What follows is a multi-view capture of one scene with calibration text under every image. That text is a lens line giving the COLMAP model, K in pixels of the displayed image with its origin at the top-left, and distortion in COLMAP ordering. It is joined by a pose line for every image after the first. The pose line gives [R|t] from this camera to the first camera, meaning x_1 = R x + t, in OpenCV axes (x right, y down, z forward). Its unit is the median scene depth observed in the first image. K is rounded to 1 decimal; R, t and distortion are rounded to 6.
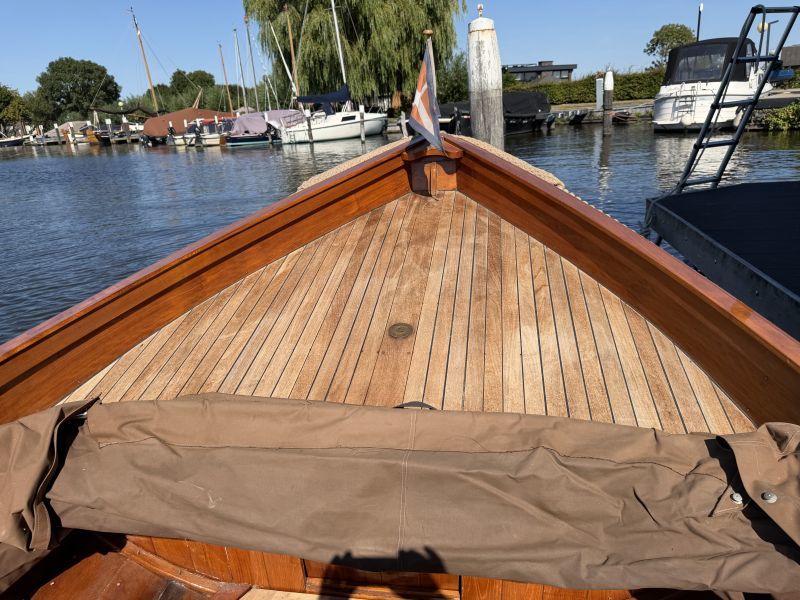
lens RADIAL K [[566.9, 0, 401.8], [0, 566.9, 295.8], [0, 0, 1]] dist [0.030256, -0.027805]
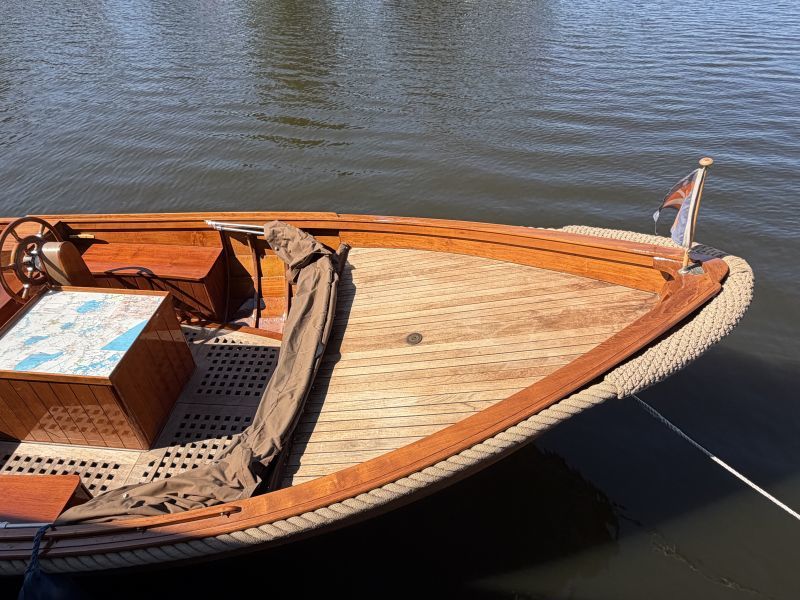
lens RADIAL K [[511.7, 0, 400.5], [0, 511.7, 299.7], [0, 0, 1]] dist [-0.011293, 0.006831]
pose [[0.054519, 0.652688, -0.755663, 0.061853], [-0.315763, 0.729221, 0.607067, -0.053698], [0.947270, 0.205514, 0.245851, 0.037349]]
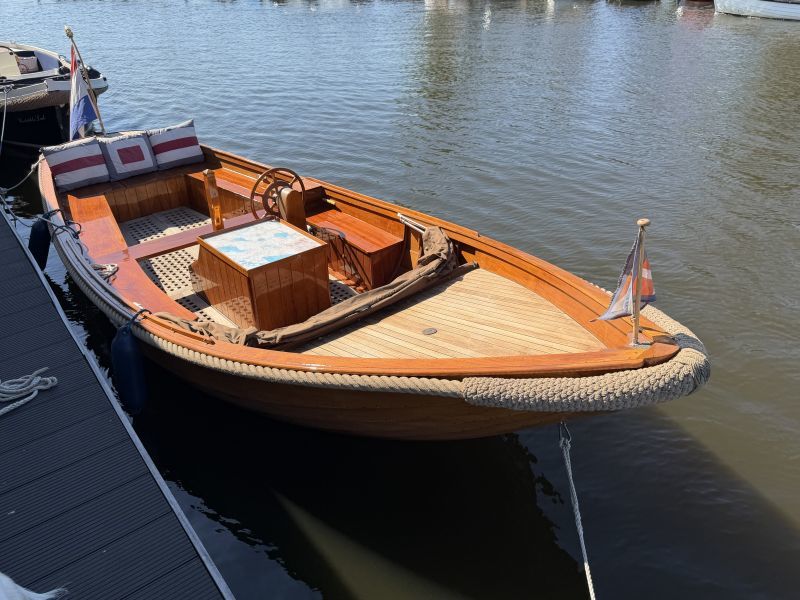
lens RADIAL K [[601.3, 0, 396.5], [0, 601.3, 302.5], [0, 0, 1]] dist [-0.022115, 0.006035]
pose [[-0.650428, 0.408817, -0.640165, 0.074884], [-0.218426, 0.706533, 0.673128, -0.075567], [0.727484, 0.577650, -0.370253, 0.097098]]
